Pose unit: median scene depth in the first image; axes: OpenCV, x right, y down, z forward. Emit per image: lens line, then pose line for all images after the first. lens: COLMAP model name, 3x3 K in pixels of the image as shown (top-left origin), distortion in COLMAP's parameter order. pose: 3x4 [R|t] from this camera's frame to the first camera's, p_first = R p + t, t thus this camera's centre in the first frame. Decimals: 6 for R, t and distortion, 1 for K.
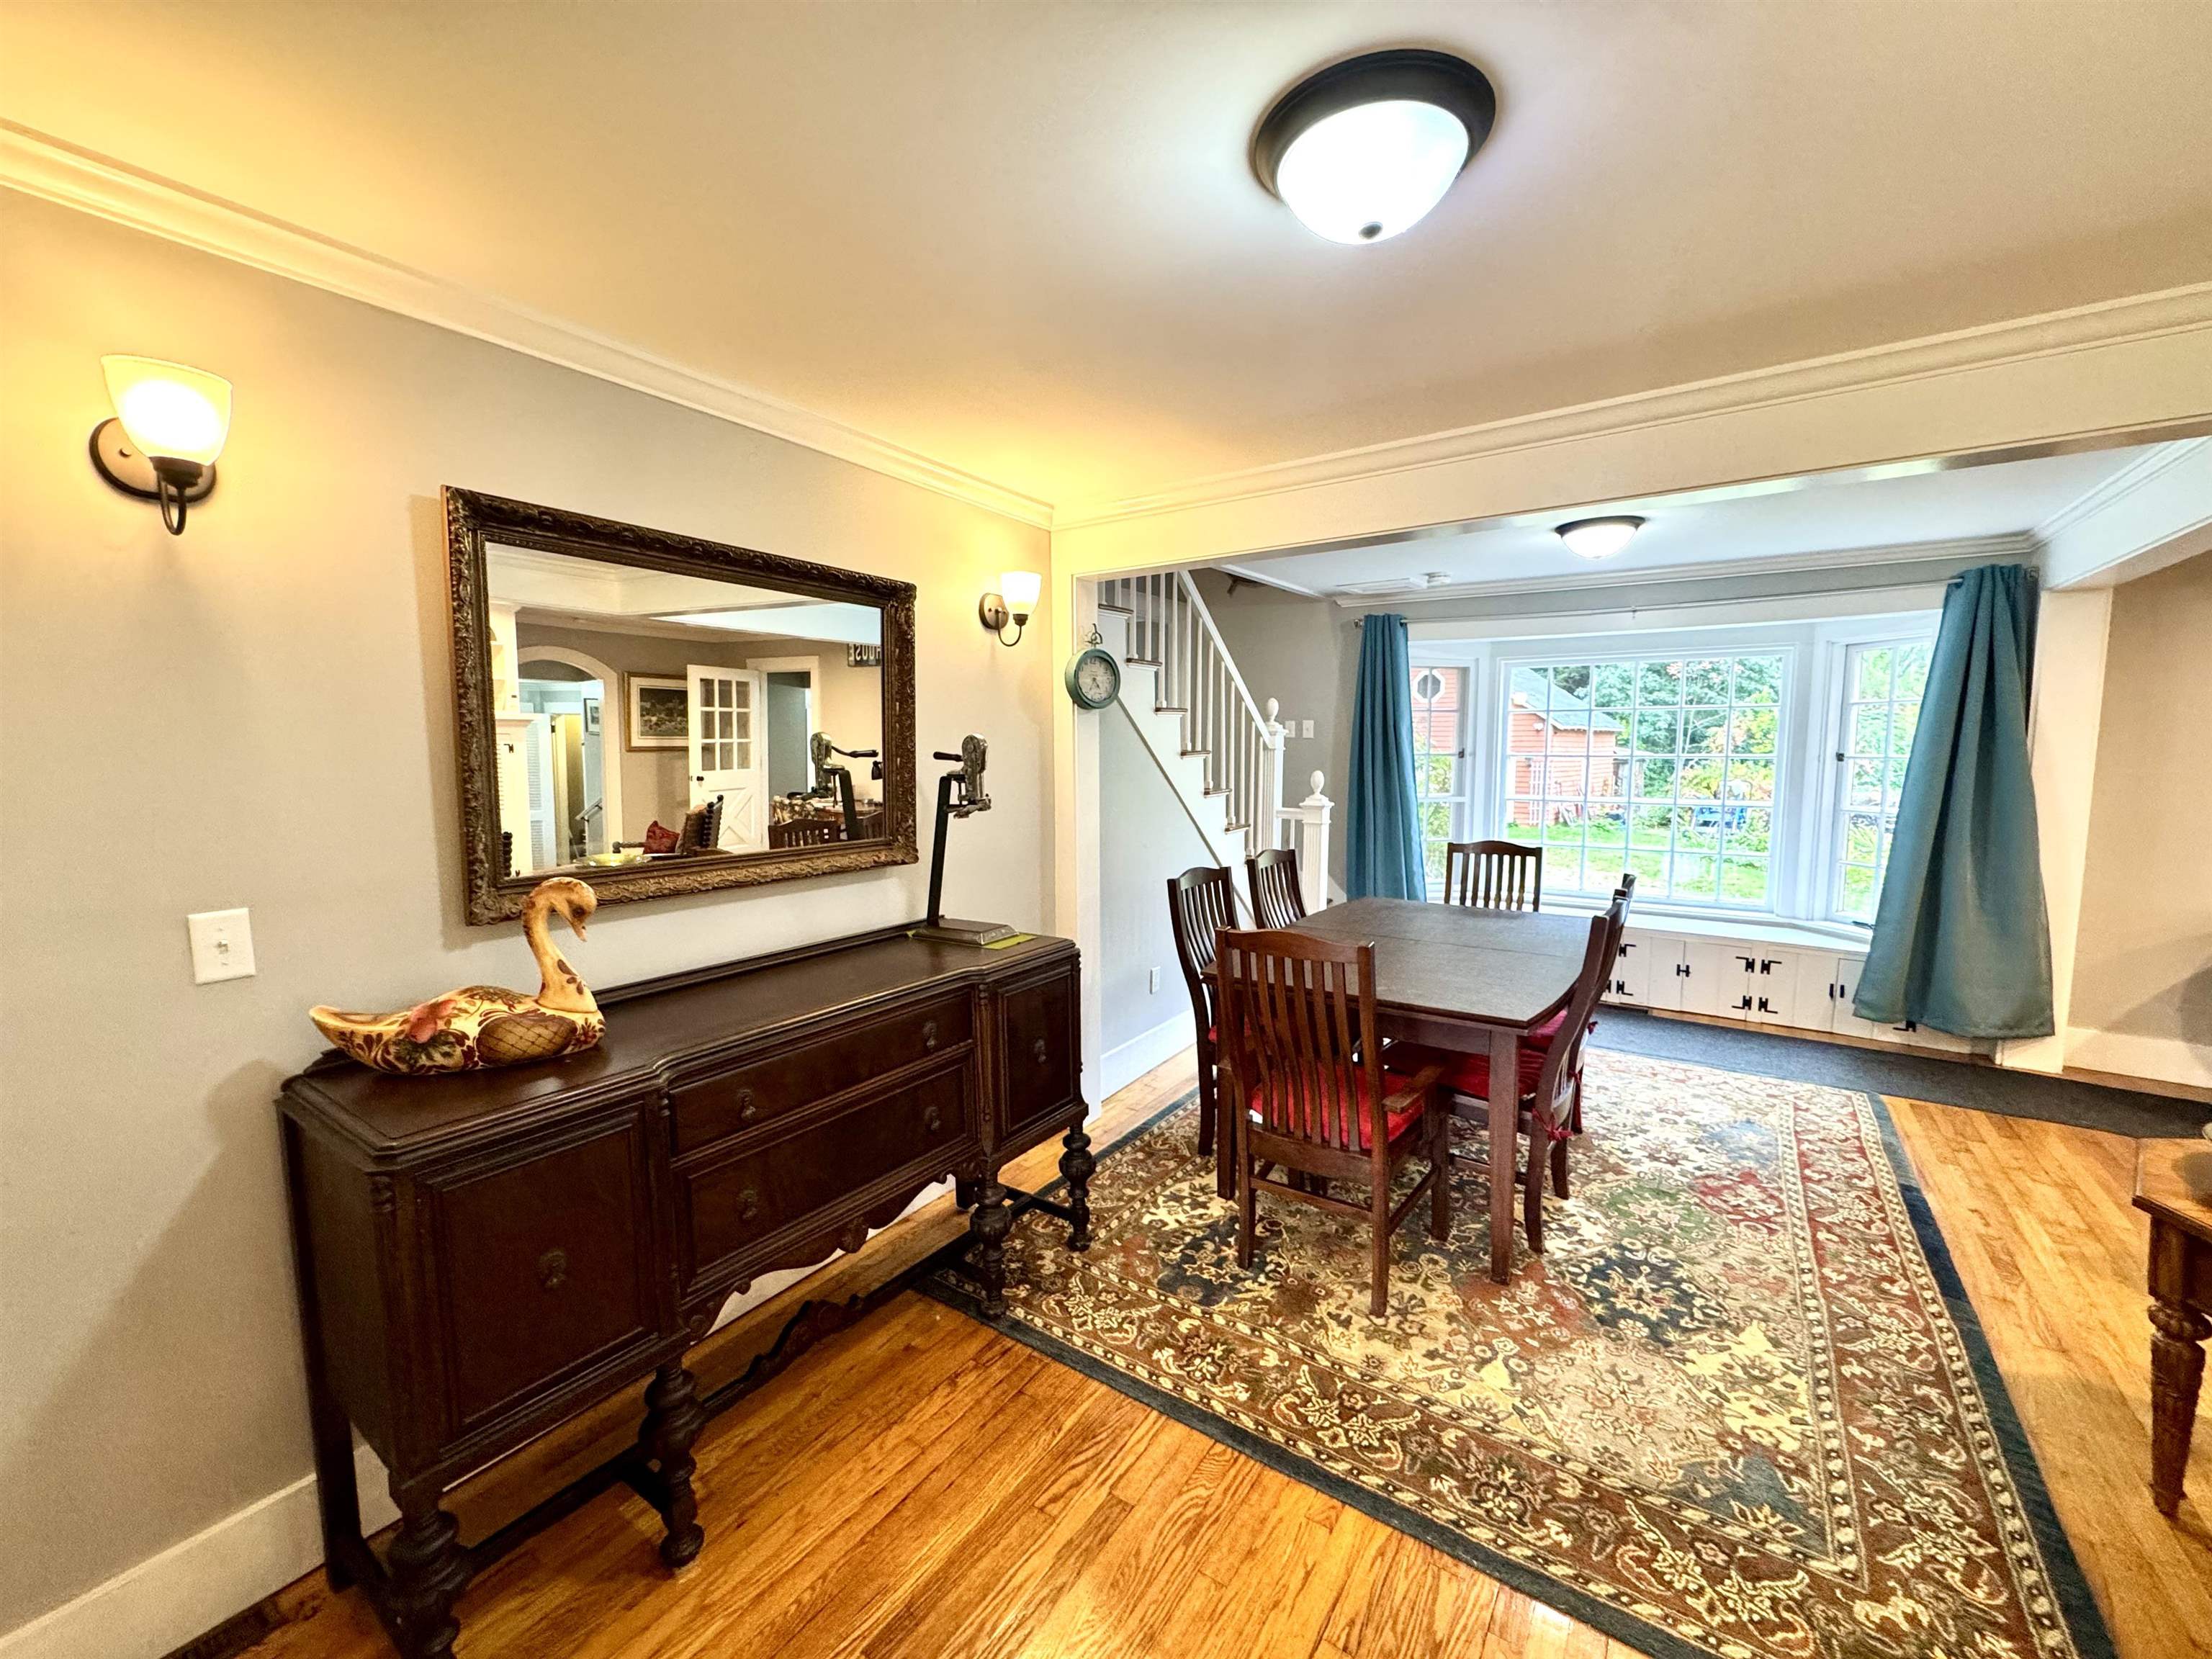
lens RADIAL K [[883.6, 0, 1096.7], [0, 883.6, 830.1], [0, 0, 1]] dist [-0.002342, 0.000017]
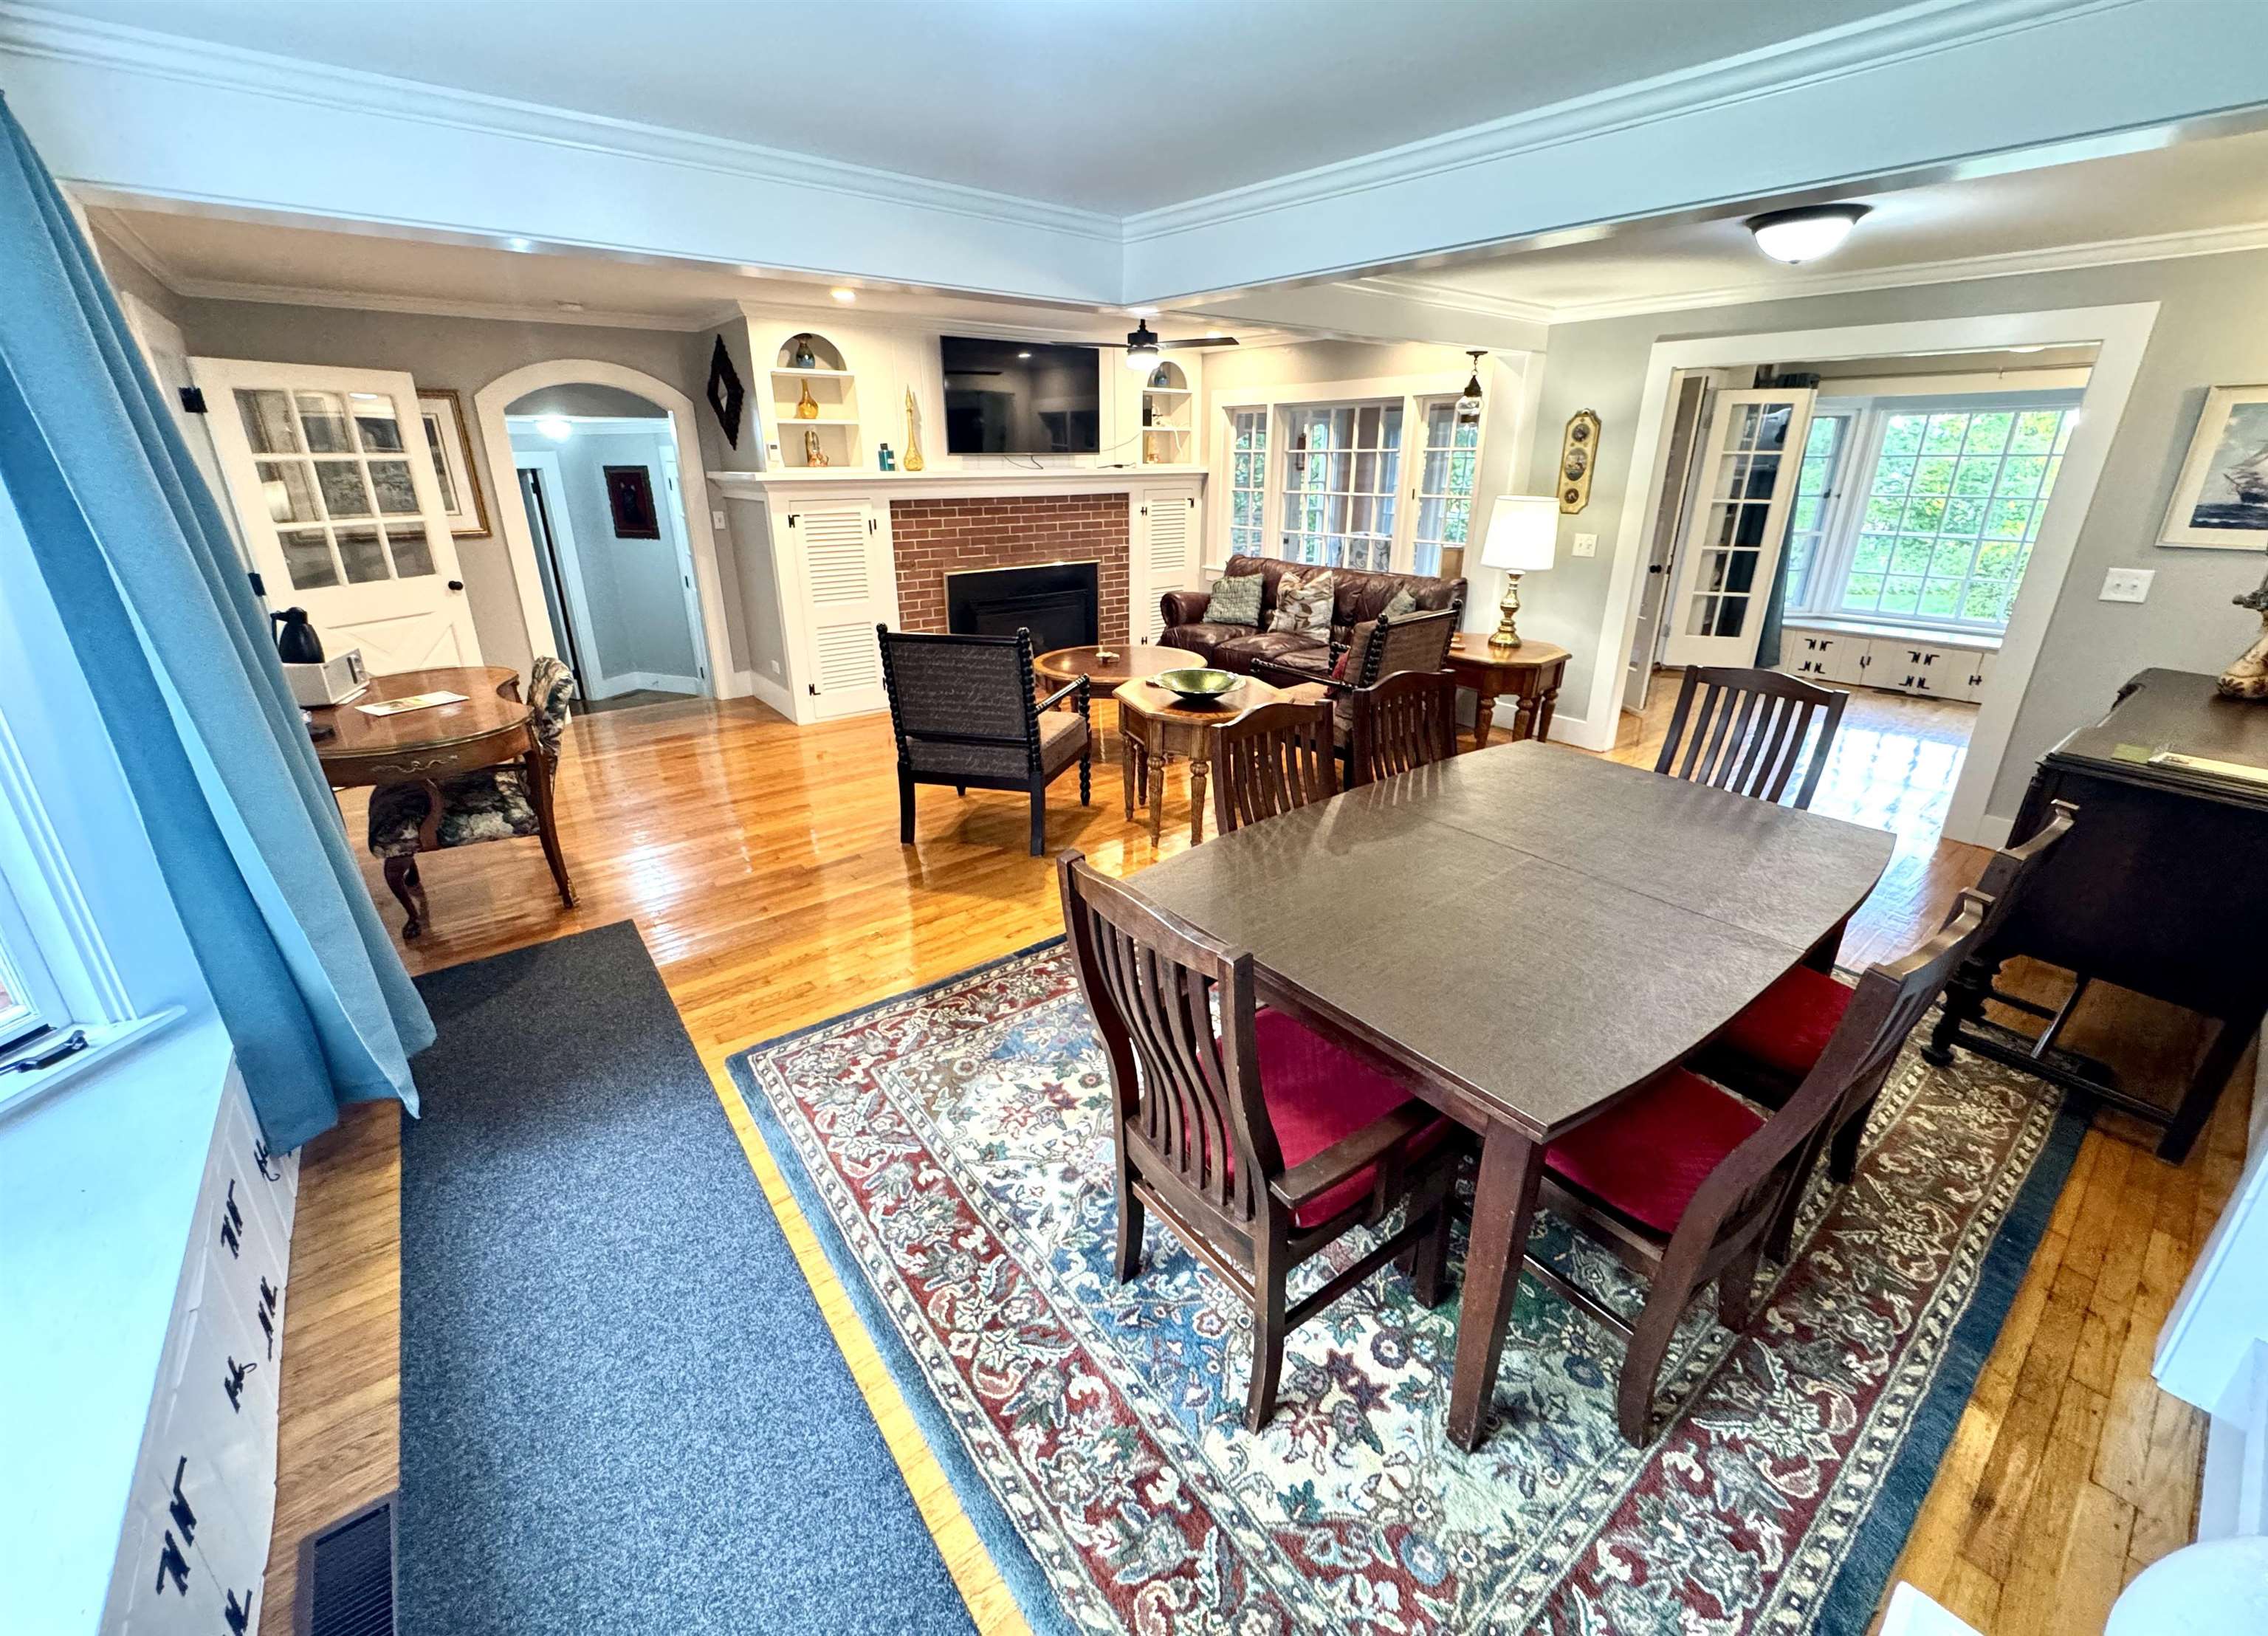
lens RADIAL K [[907.8, 0, 1136.9], [0, 907.8, 785.0], [0, 0, 1]] dist [-0.002623, -0.000054]
pose [[-0.958735, -0.093248, 0.268575, 0.670649], [0.032114, 0.903115, 0.428196, -0.289210], [-0.282482, 0.419151, -0.862854, 2.300804]]
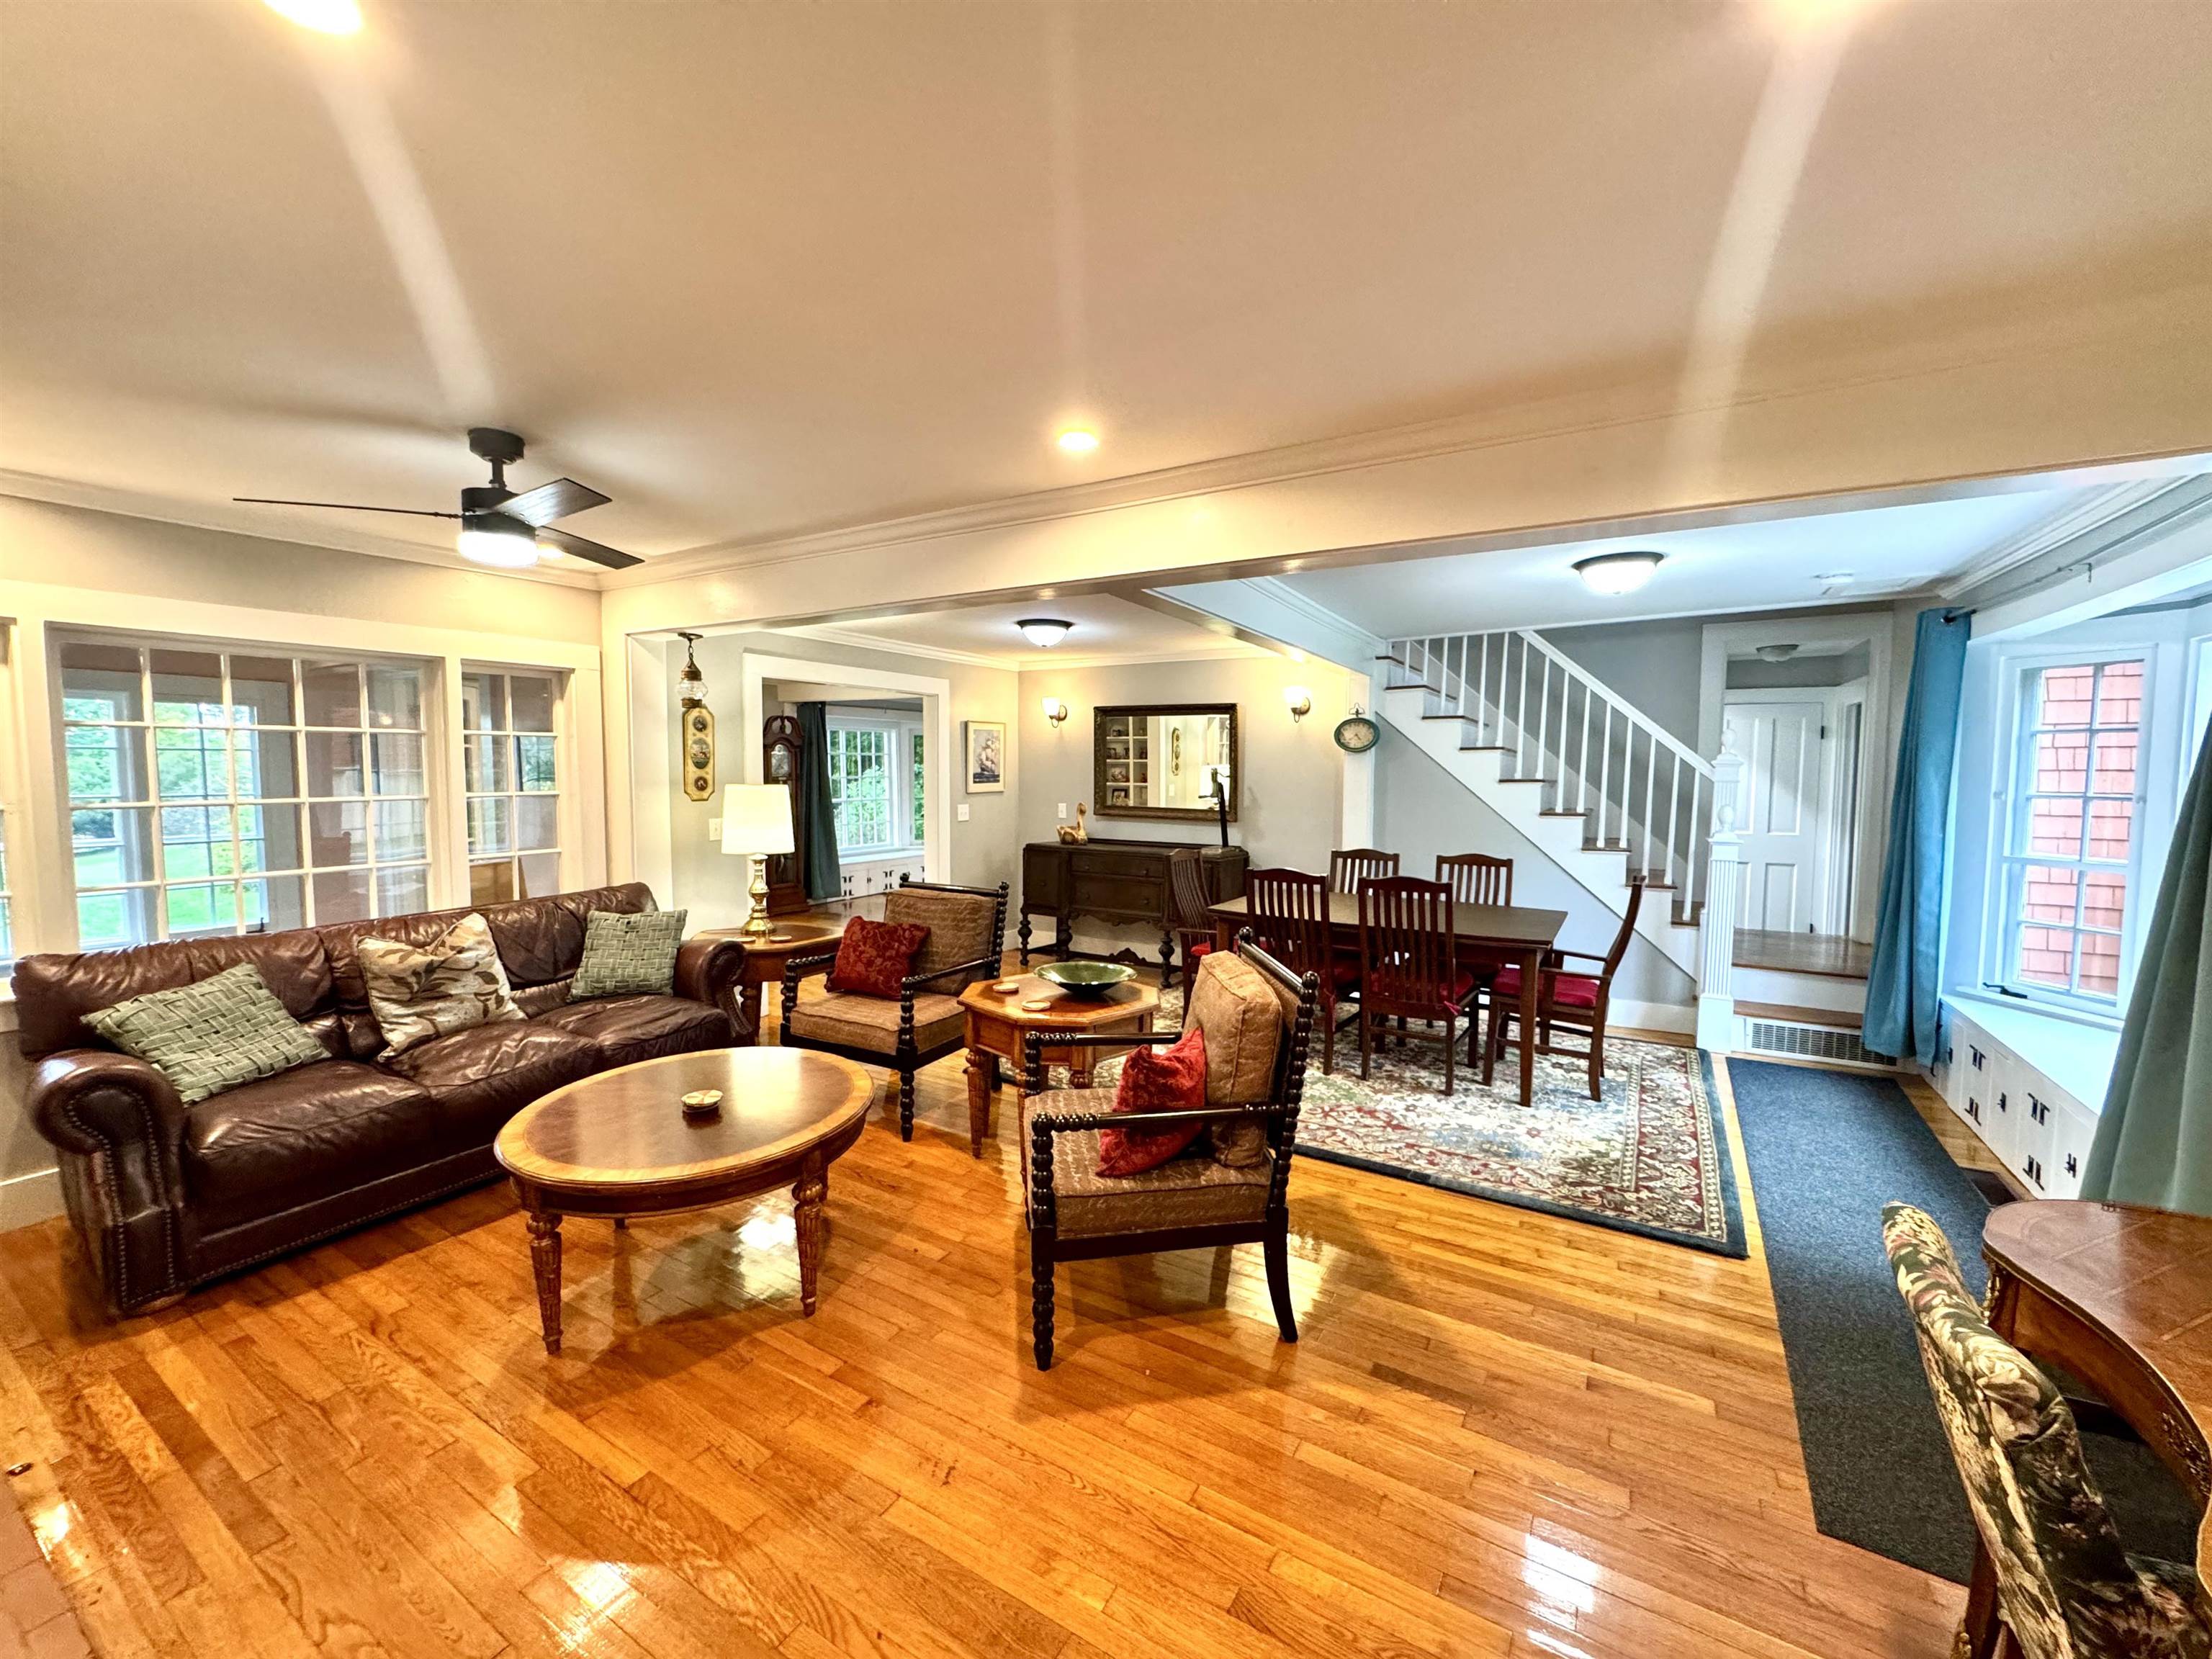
lens RADIAL K [[883.6, 0, 1095.3], [0, 883.6, 826.1], [0, 0, 1]] dist [-0.002342, 0.000017]
pose [[0.059272, 0.072260, -0.995623, 2.531475], [-0.104738, 0.992322, 0.065785, -0.081155], [0.992732, 0.100380, 0.066386, 0.597753]]
